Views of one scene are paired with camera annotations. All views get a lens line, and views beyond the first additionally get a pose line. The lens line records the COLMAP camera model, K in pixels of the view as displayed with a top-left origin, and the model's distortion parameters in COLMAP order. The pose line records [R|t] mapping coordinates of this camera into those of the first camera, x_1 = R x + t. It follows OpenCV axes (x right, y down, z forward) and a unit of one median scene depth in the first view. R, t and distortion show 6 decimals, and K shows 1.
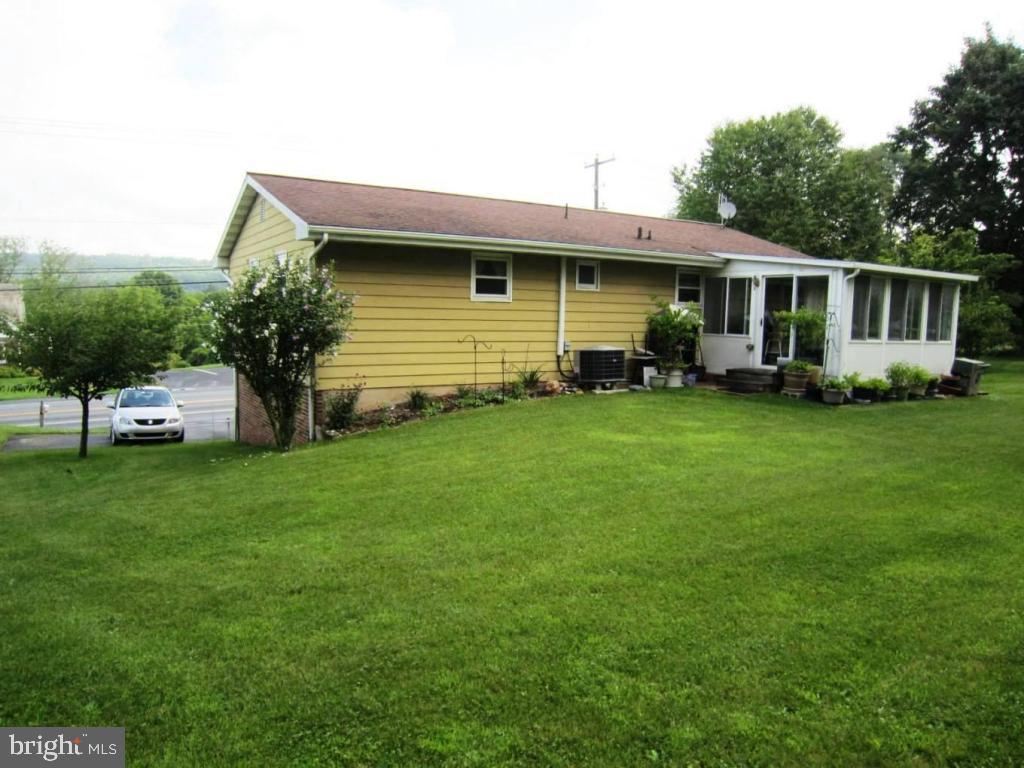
lens RADIAL K [[718.1, 0, 512.0], [0, 718.1, 384.0], [0, 0, 1]] dist [-0.030456, -0.000875]
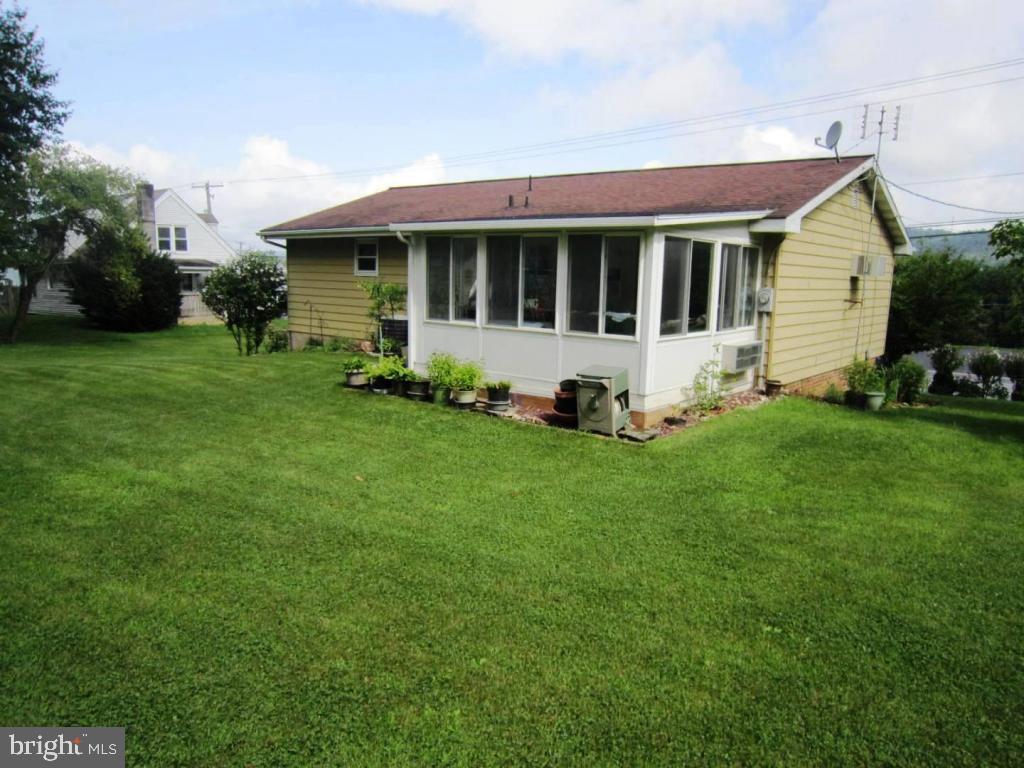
lens RADIAL K [[718.1, 0, 512.0], [0, 718.1, 384.0], [0, 0, 1]] dist [-0.030456, -0.000875]
pose [[0.326350, 0.135101, -0.935544, 1.299908], [-0.100962, 0.989054, 0.107609, -0.087365], [0.939842, 0.059336, 0.336418, 0.822432]]
